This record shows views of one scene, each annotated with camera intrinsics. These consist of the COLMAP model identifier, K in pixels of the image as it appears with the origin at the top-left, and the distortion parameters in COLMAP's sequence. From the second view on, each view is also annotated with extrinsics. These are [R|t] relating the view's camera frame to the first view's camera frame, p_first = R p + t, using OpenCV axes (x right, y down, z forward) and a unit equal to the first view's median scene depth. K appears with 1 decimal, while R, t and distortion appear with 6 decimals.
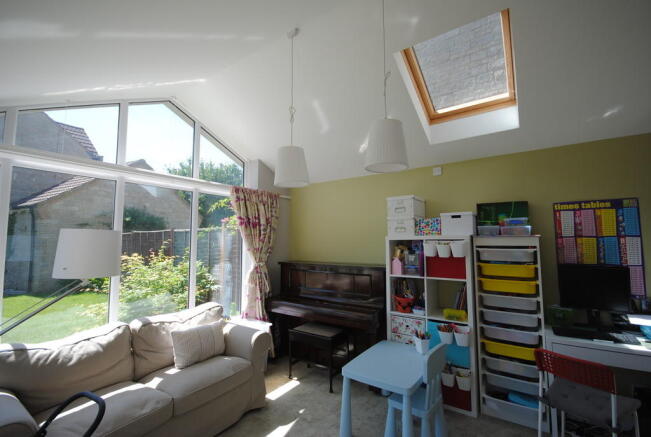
lens RADIAL K [[287.5, 0, 327.4], [0, 287.5, 218.2], [0, 0, 1]] dist [-0.004489, -0.004291]
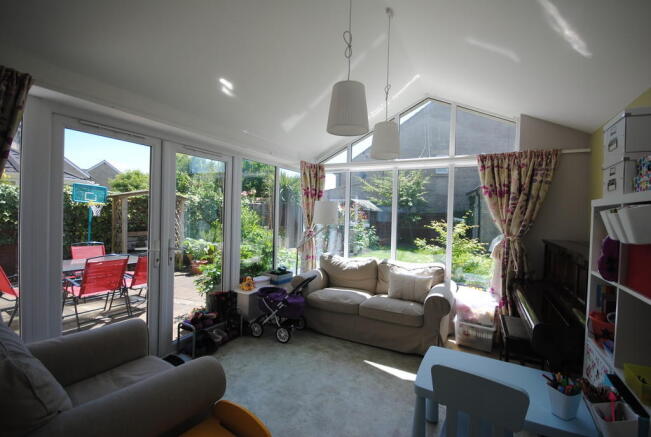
lens RADIAL K [[287.5, 0, 328.6], [0, 287.5, 218.5], [0, 0, 1]] dist [-0.004489, -0.004291]
pose [[0.105893, 0.021368, -0.994148, 0.585284], [0.043892, 0.998694, 0.026141, 0.055138], [0.993408, -0.046403, 0.104817, 0.380992]]
